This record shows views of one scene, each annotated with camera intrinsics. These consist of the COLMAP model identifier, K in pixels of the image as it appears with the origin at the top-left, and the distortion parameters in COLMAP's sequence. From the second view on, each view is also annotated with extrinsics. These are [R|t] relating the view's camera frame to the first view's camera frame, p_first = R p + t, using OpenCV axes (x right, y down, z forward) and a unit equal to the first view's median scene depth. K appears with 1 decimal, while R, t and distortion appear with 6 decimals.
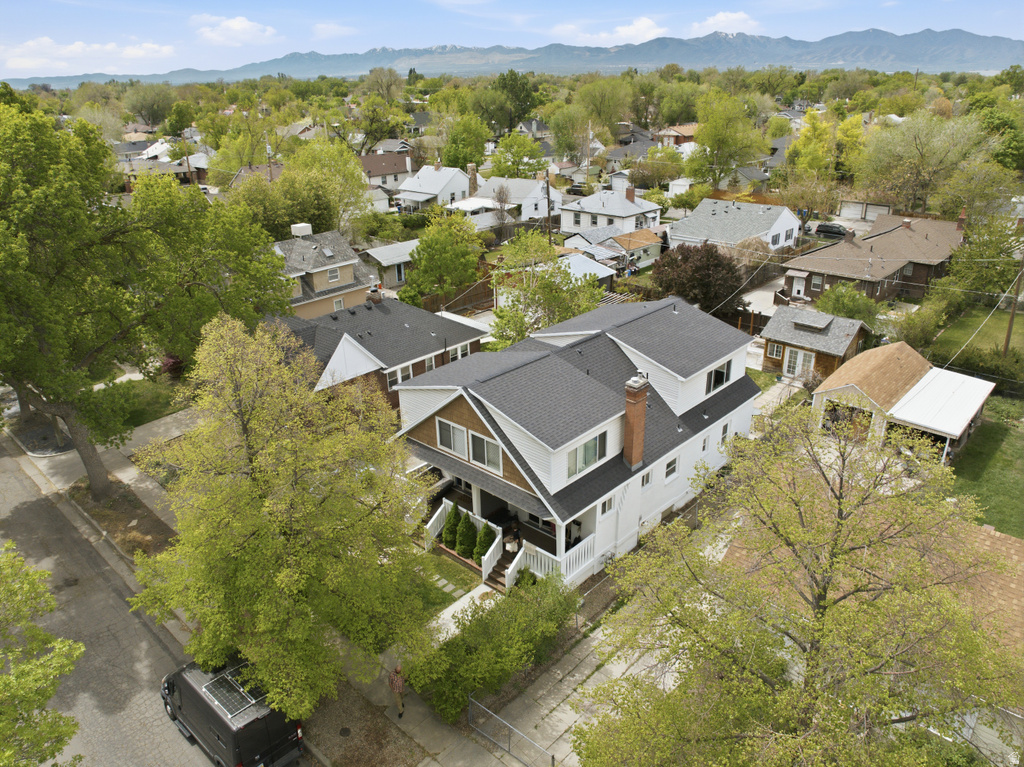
lens RADIAL K [[720.7, 0, 512.0], [0, 720.7, 383.5], [0, 0, 1]] dist [-0.036572, 0.003809]
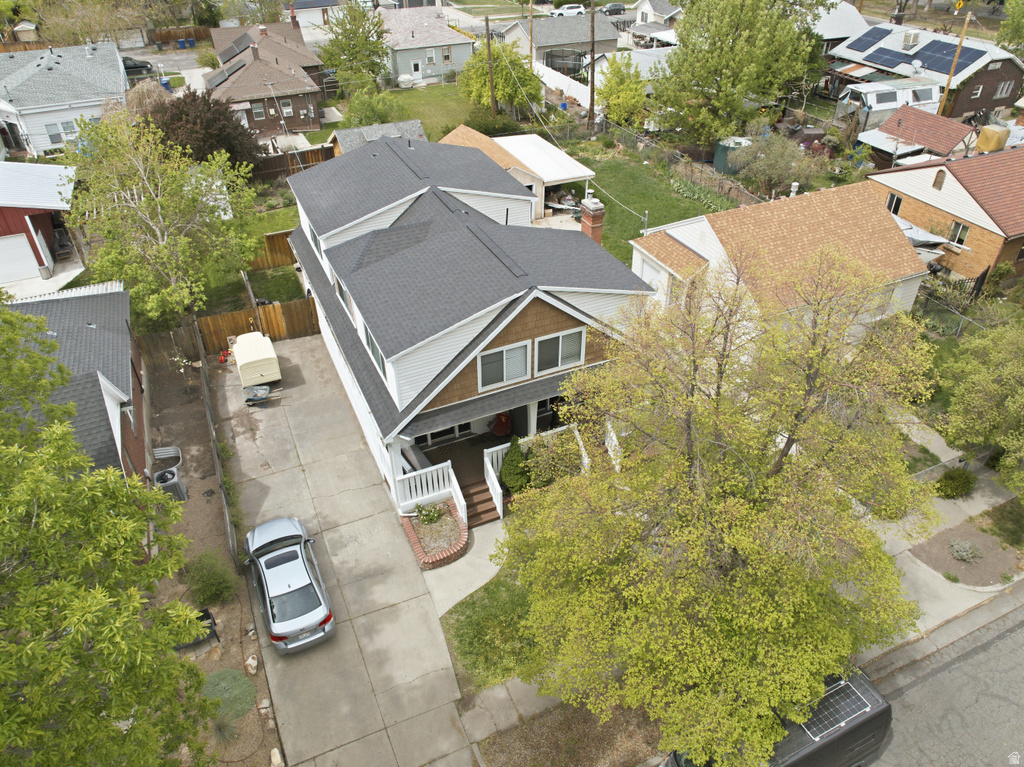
lens RADIAL K [[720.7, 0, 512.0], [0, 720.7, 383.5], [0, 0, 1]] dist [-0.036572, 0.003809]
pose [[0.391307, -0.533337, 0.749953, -0.652938], [0.359960, 0.838714, 0.408642, -0.213399], [-0.846940, 0.110049, 0.520175, 0.600231]]
